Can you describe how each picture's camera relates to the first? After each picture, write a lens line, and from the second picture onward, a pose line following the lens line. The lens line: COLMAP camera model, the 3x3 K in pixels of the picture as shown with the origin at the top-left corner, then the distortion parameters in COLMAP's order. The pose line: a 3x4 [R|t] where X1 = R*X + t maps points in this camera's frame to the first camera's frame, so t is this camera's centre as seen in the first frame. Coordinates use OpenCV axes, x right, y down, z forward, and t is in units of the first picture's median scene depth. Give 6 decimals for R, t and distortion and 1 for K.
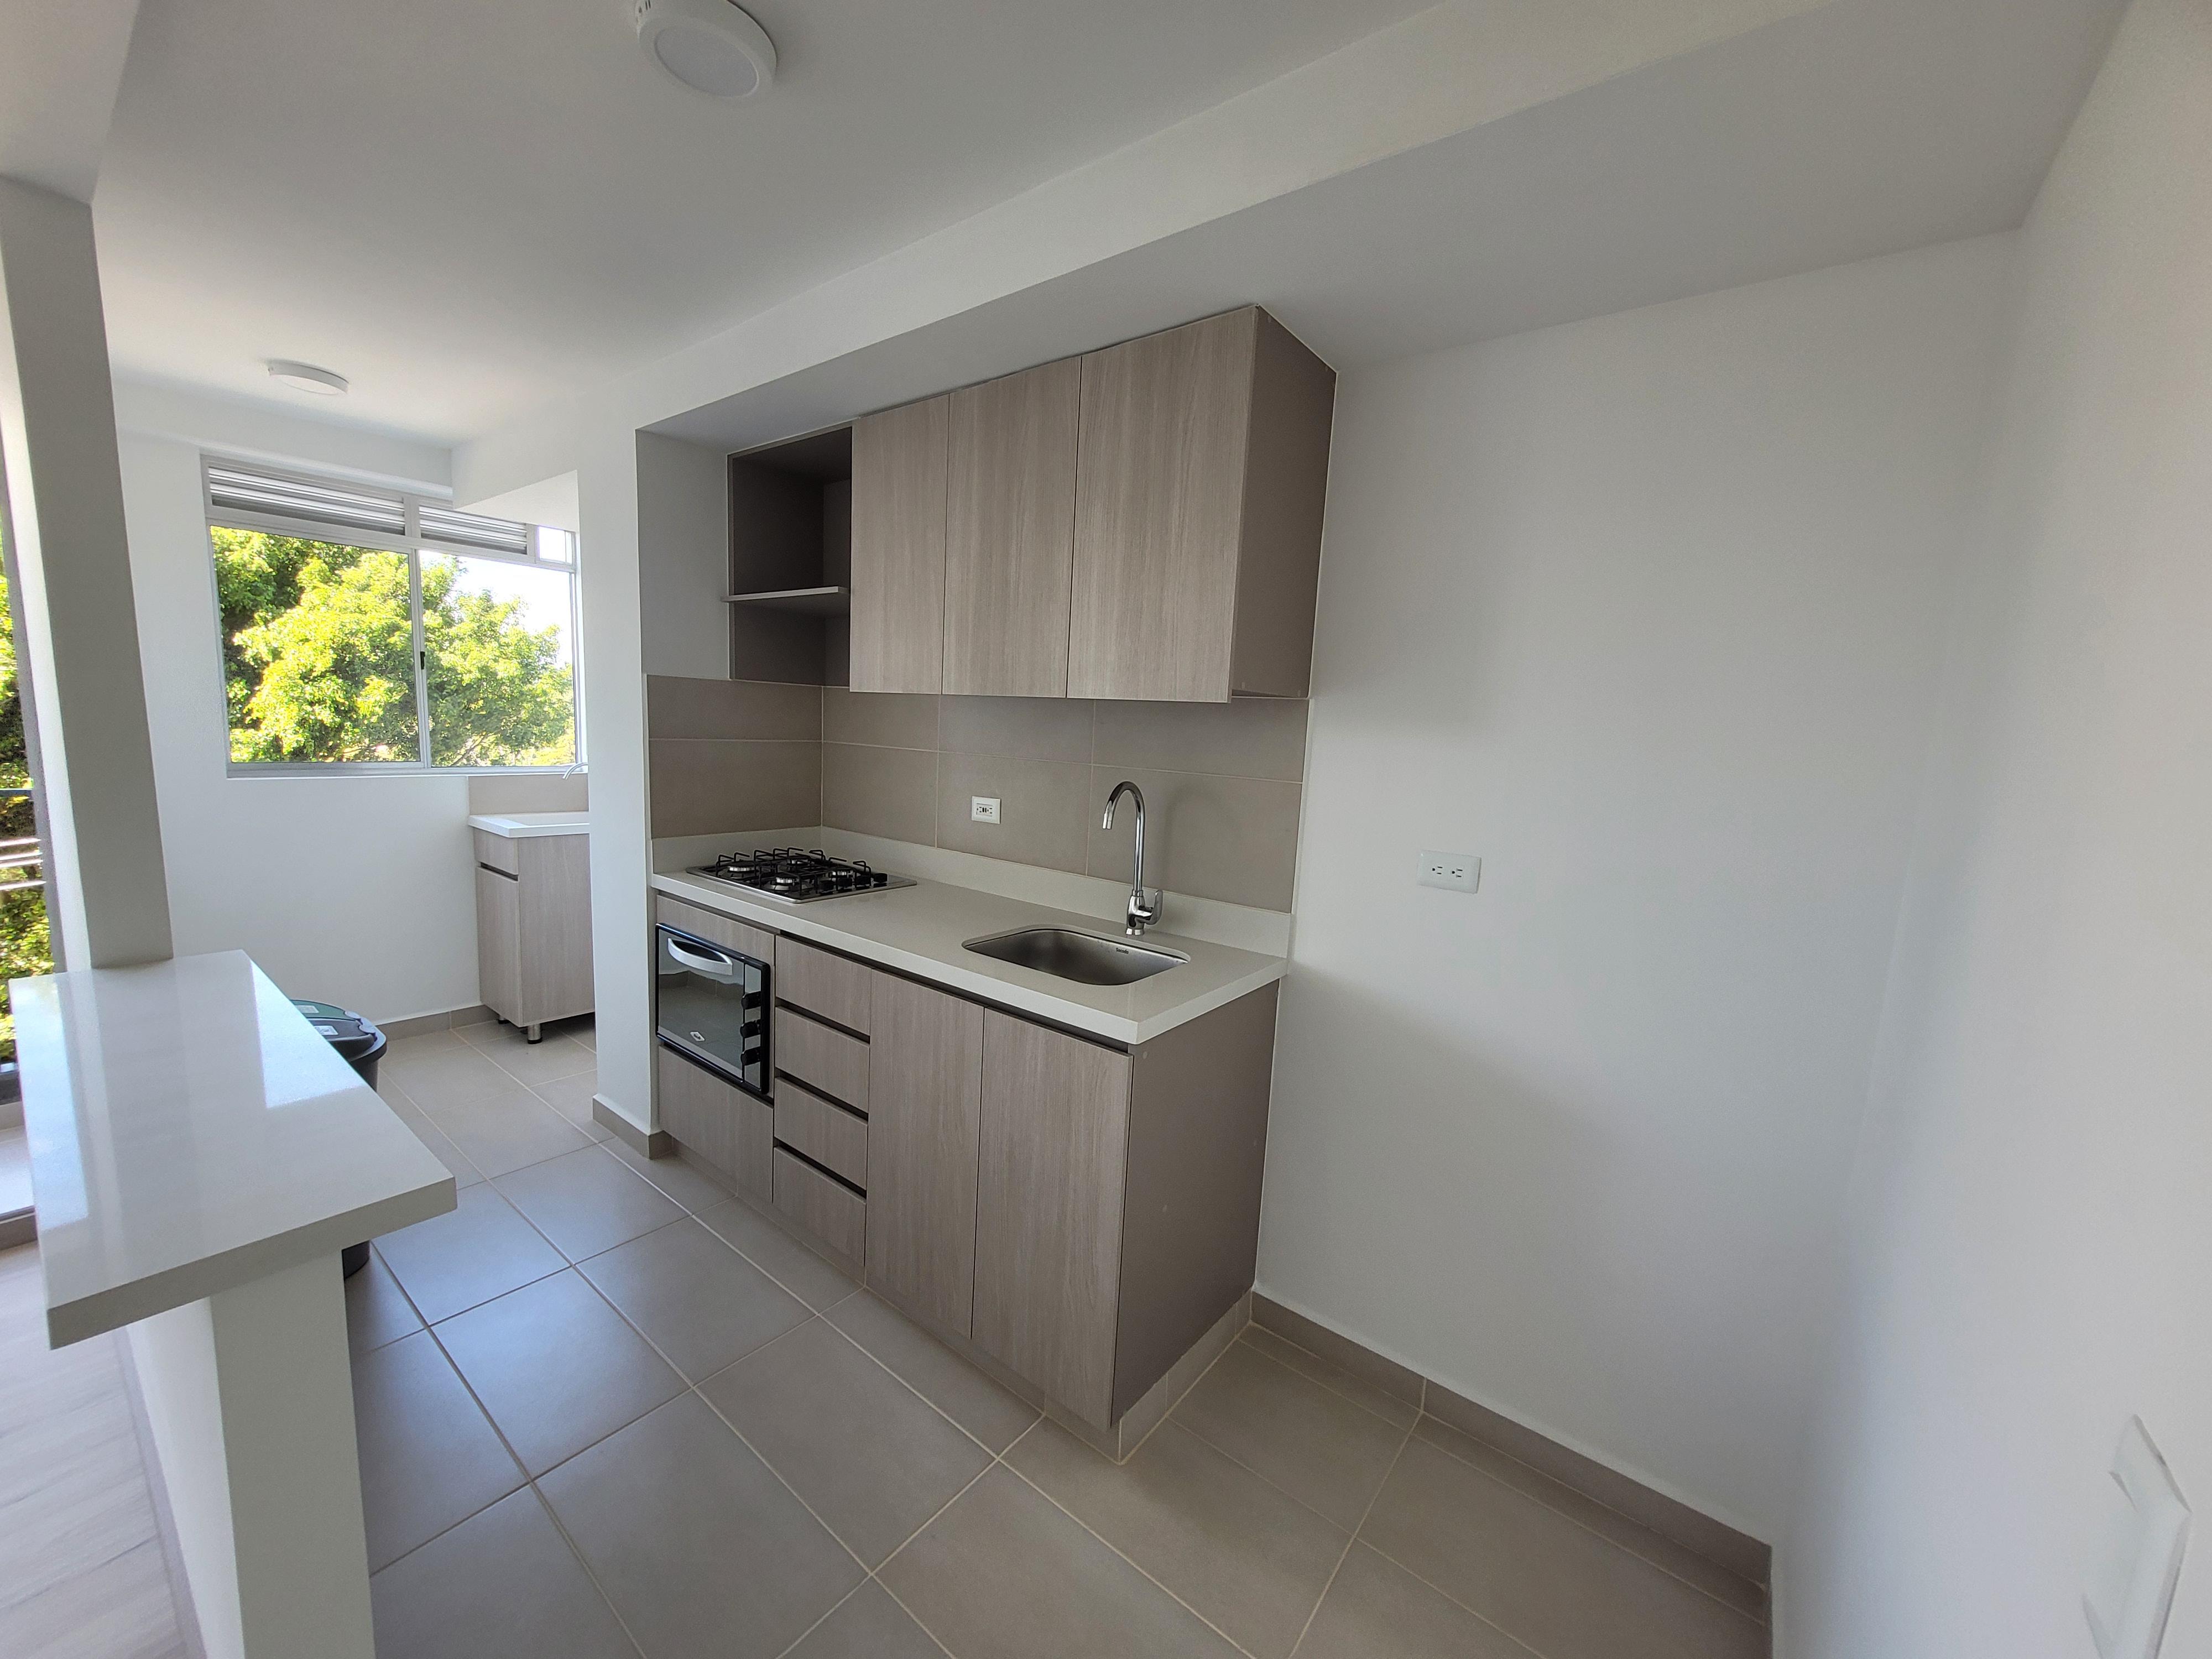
lens RADIAL K [[855.3, 0, 1097.3], [0, 855.3, 838.1], [0, 0, 1]] dist [0.001158, -0.000468]
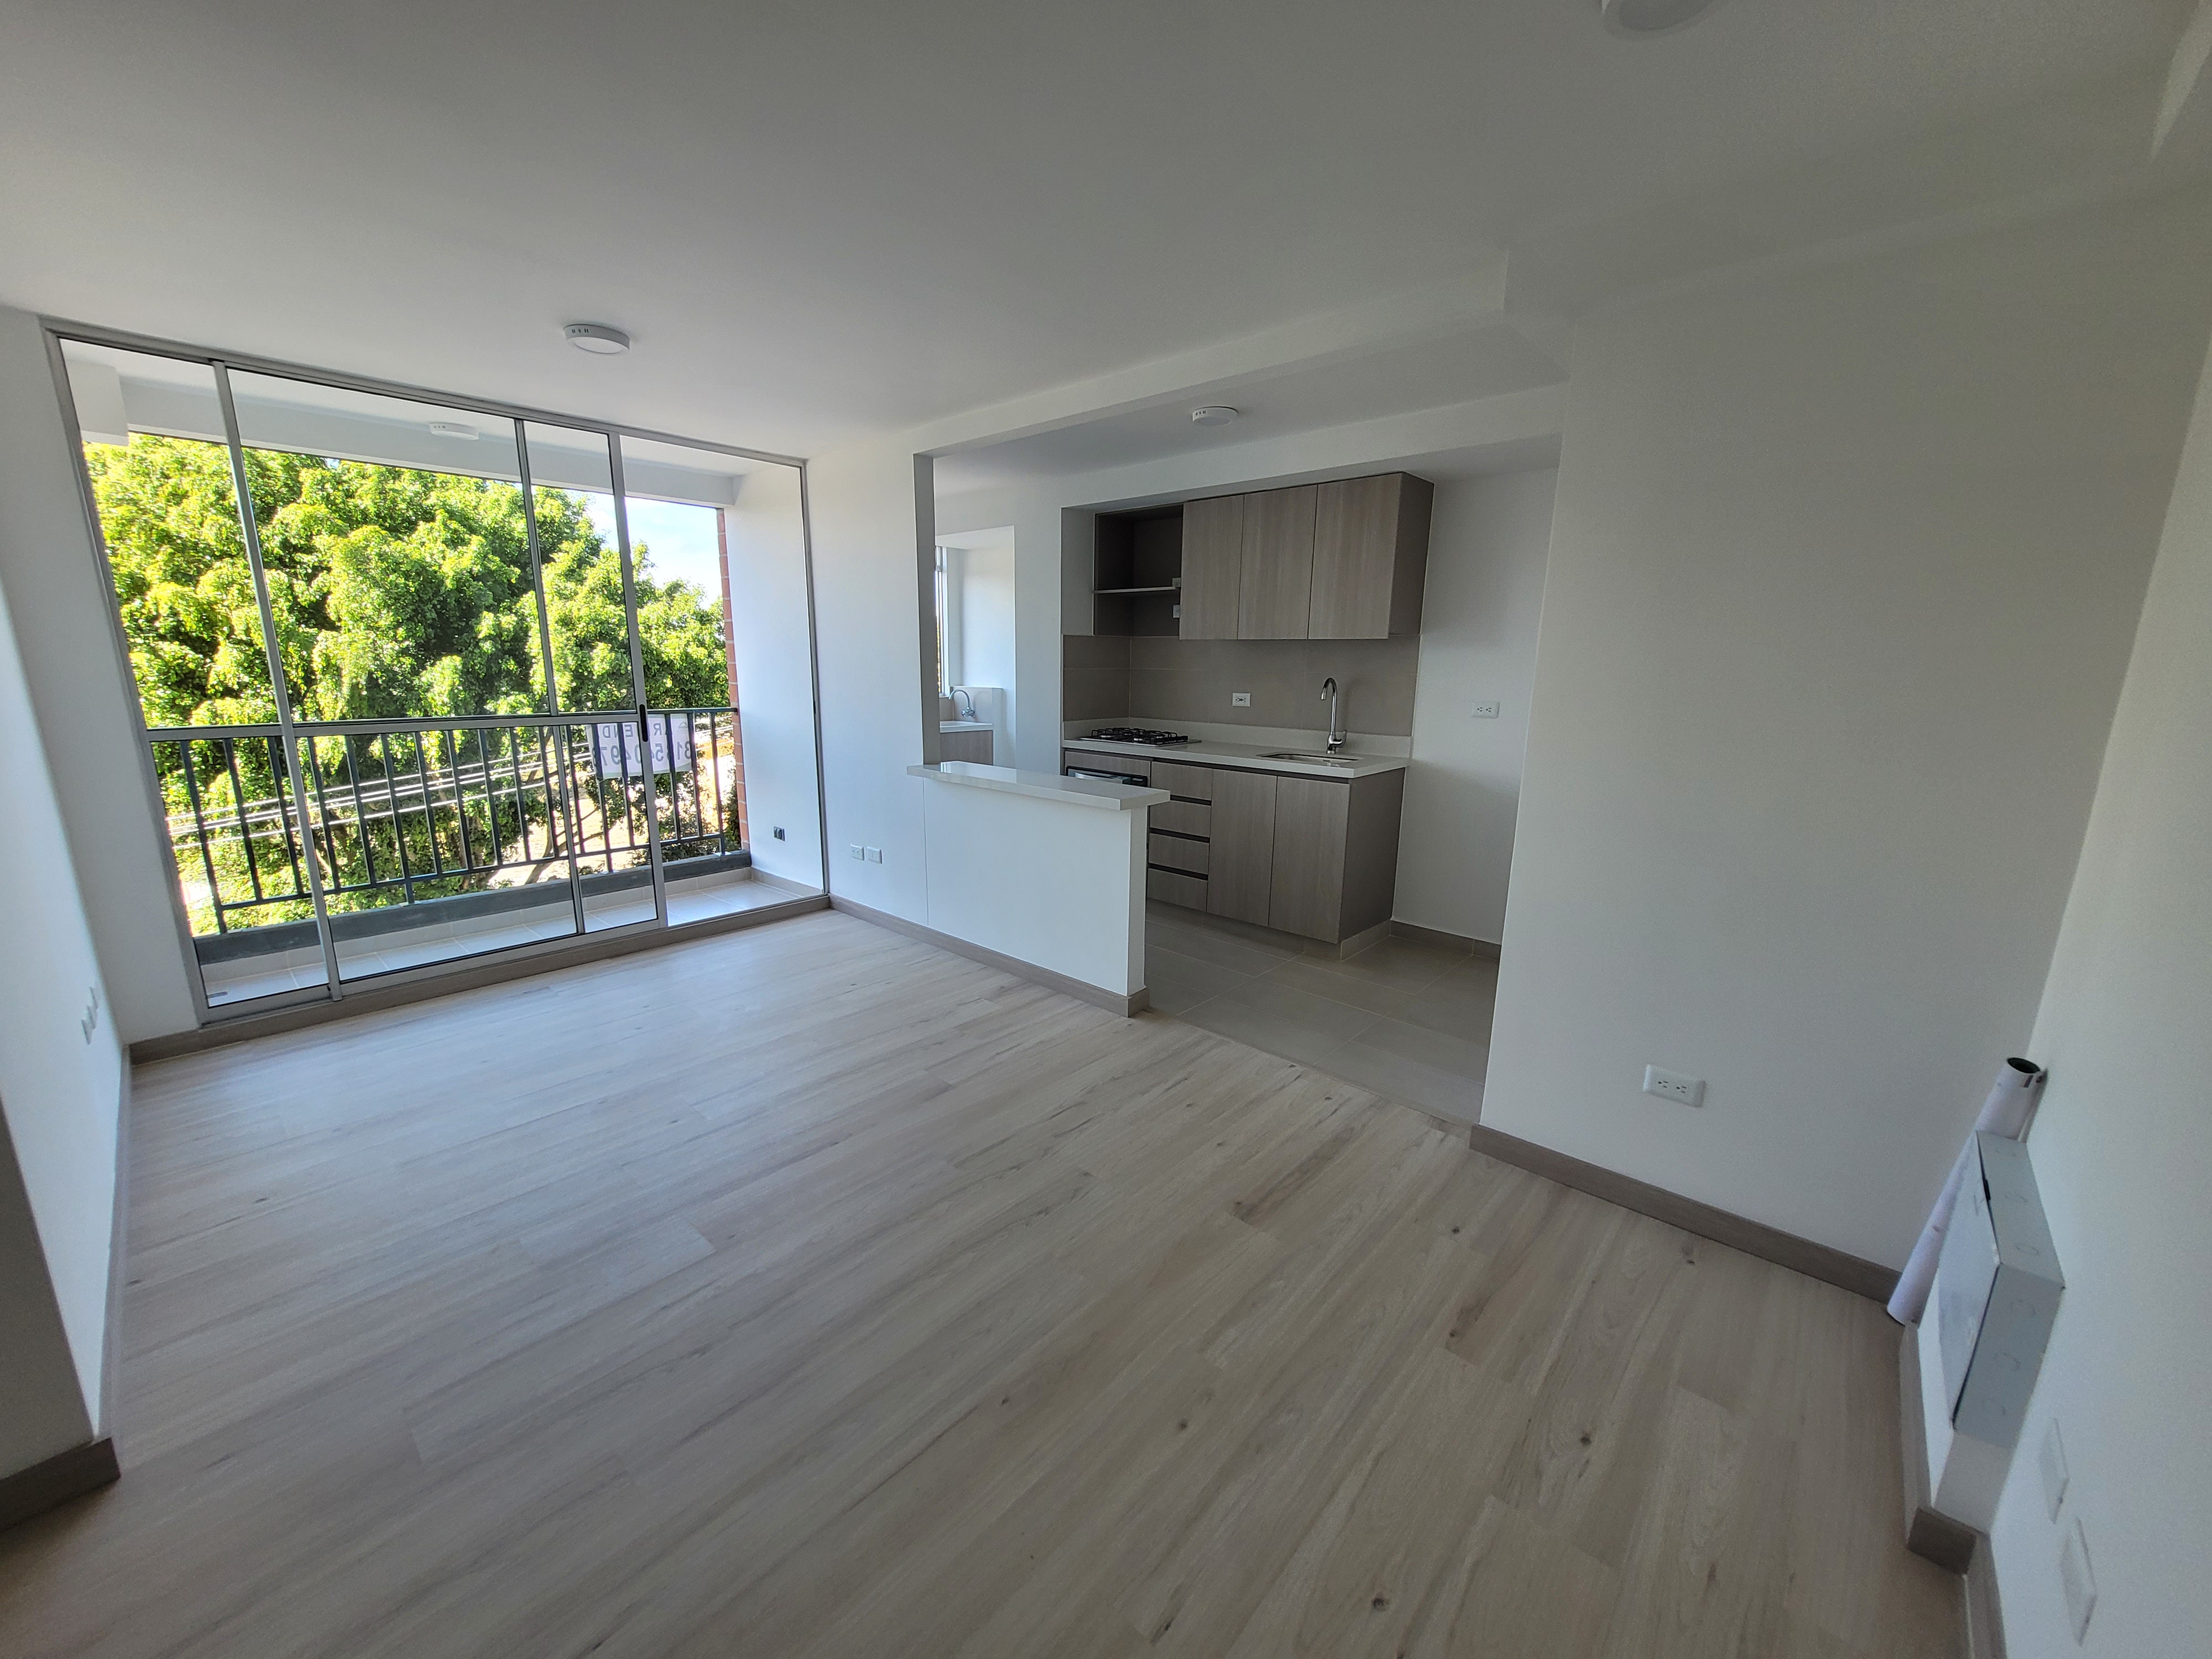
lens RADIAL K [[855.3, 0, 1097.3], [0, 855.3, 838.1], [0, 0, 1]] dist [0.001158, -0.000468]
pose [[0.996022, -0.020870, -0.086631, -0.346115], [0.026922, 0.997233, 0.069295, 0.158244], [0.084945, -0.071351, 0.993828, -1.114406]]
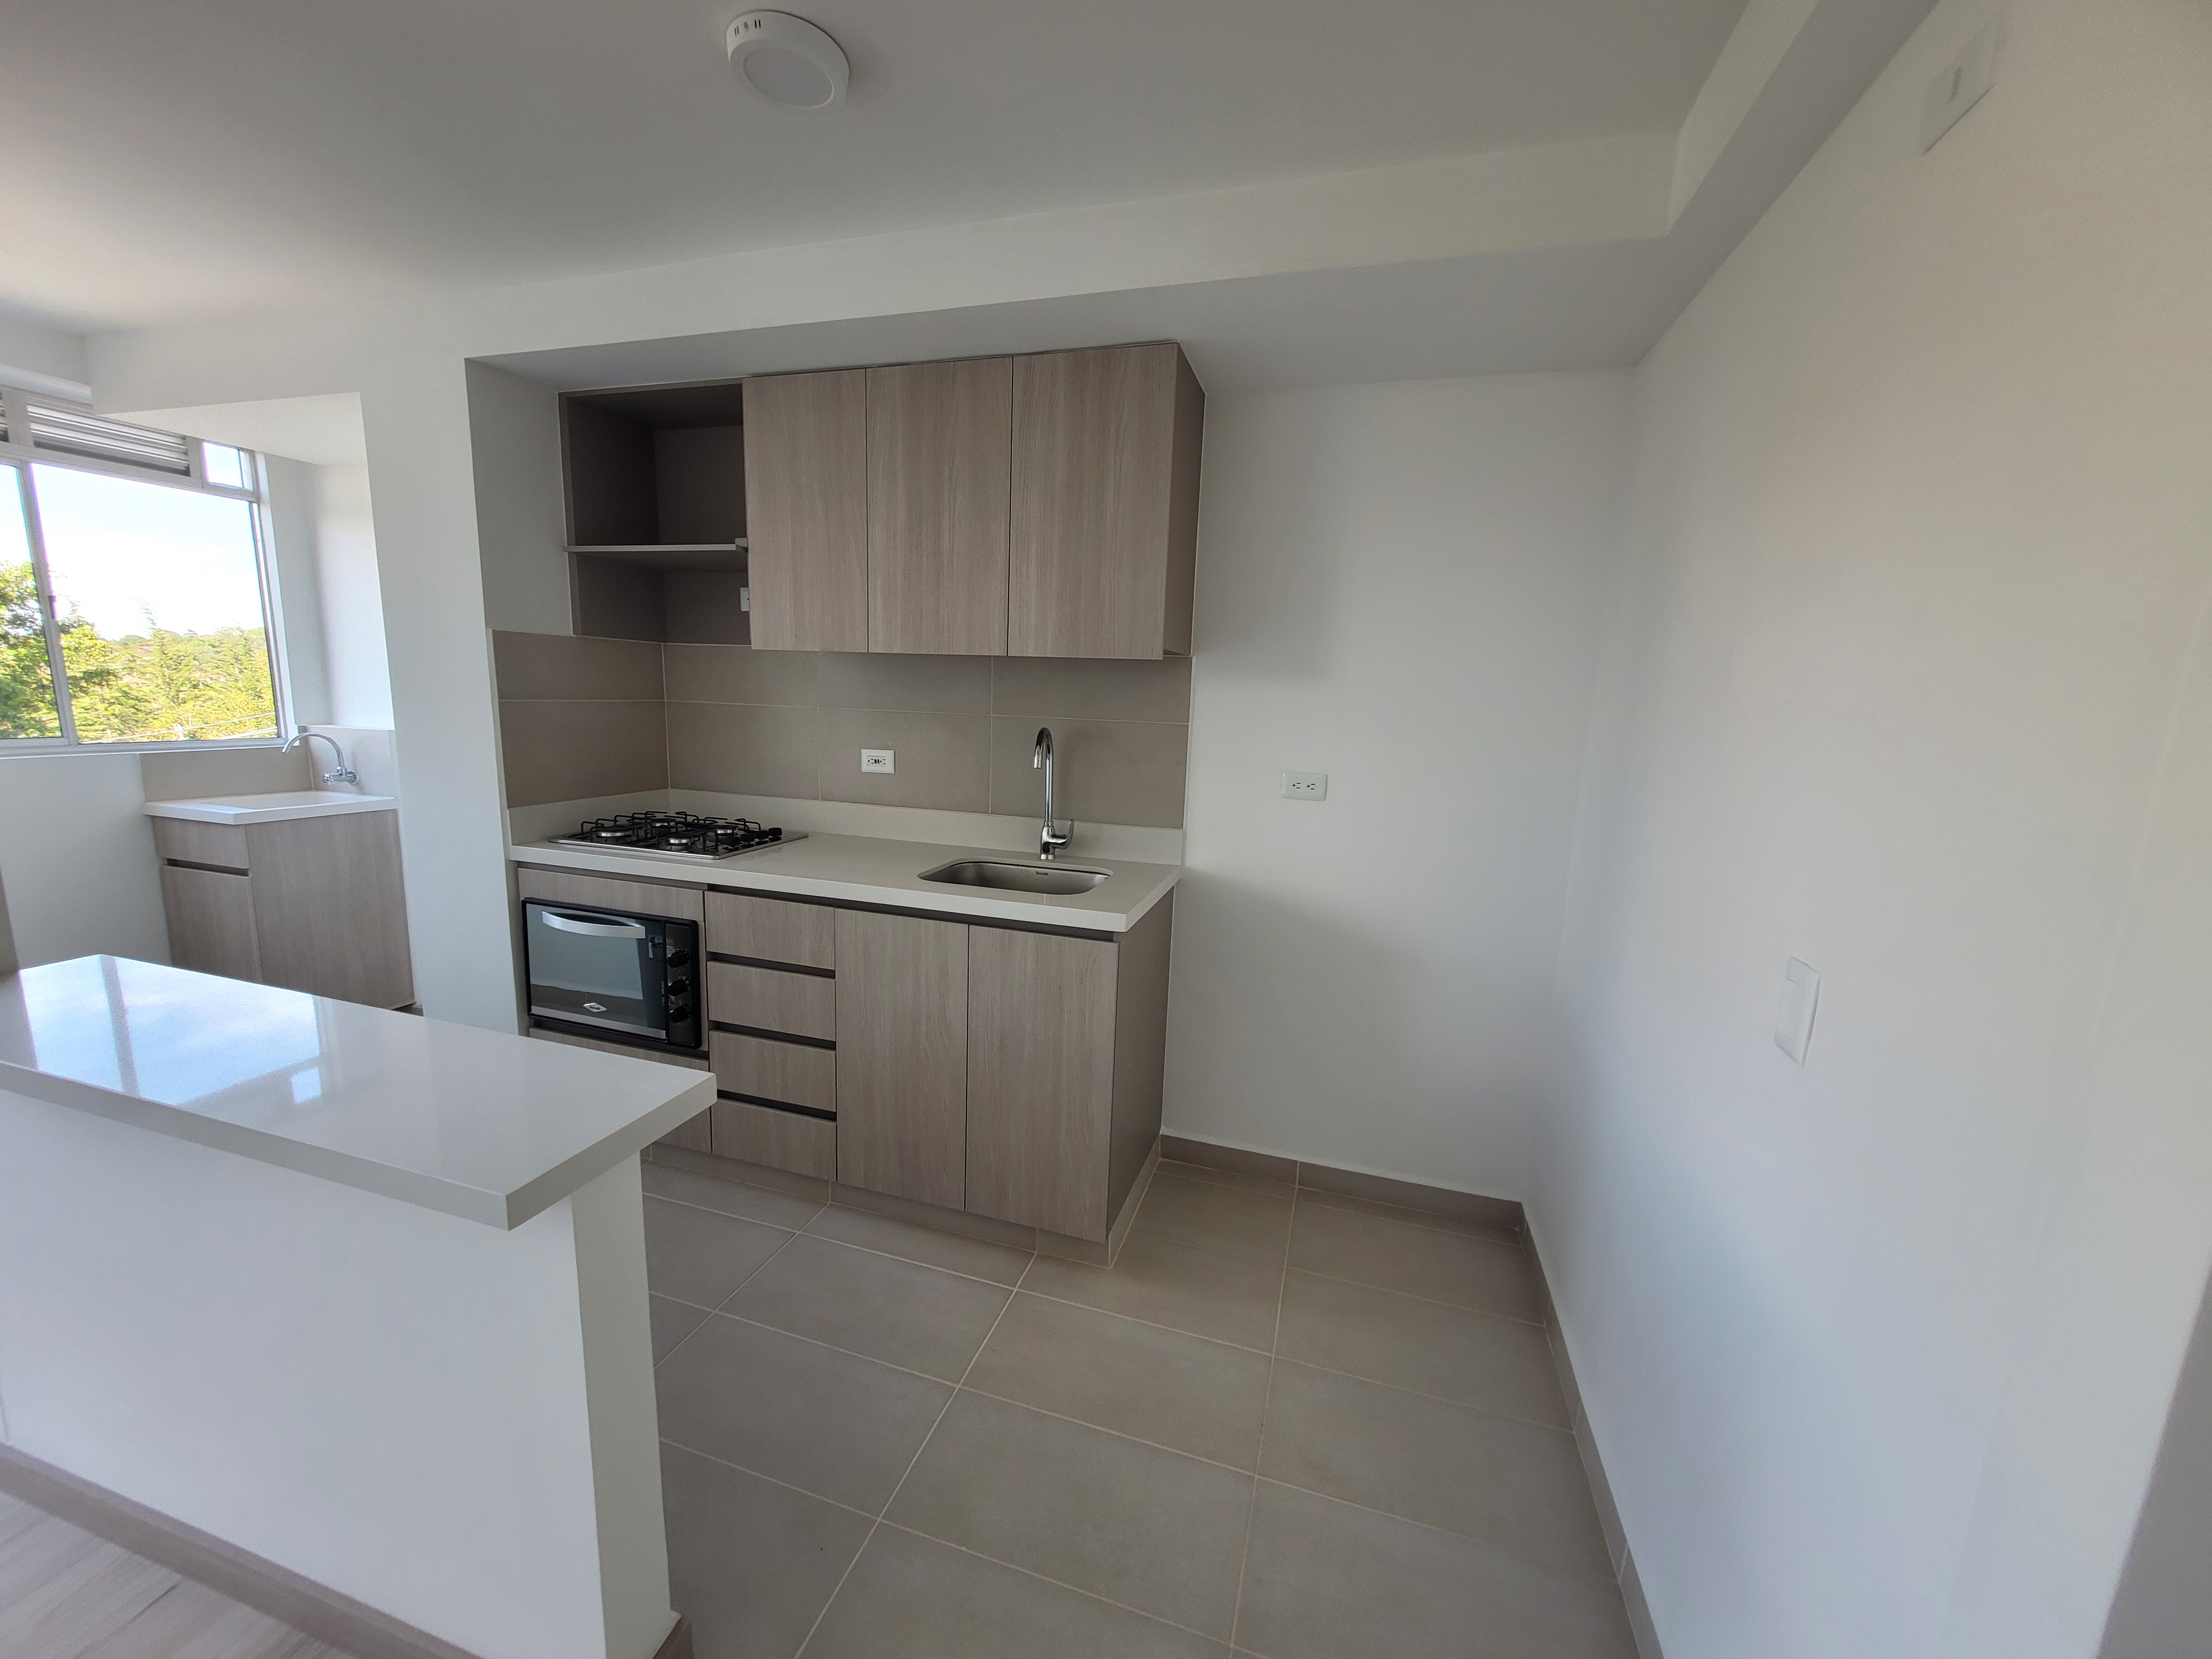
lens RADIAL K [[855.3, 0, 1097.3], [0, 855.3, 838.1], [0, 0, 1]] dist [0.001158, -0.000468]
pose [[0.935522, -0.074445, 0.345336, -0.297360], [0.057138, 0.996559, 0.060042, 0.017014], [-0.348618, -0.036439, 0.936556, -0.119333]]
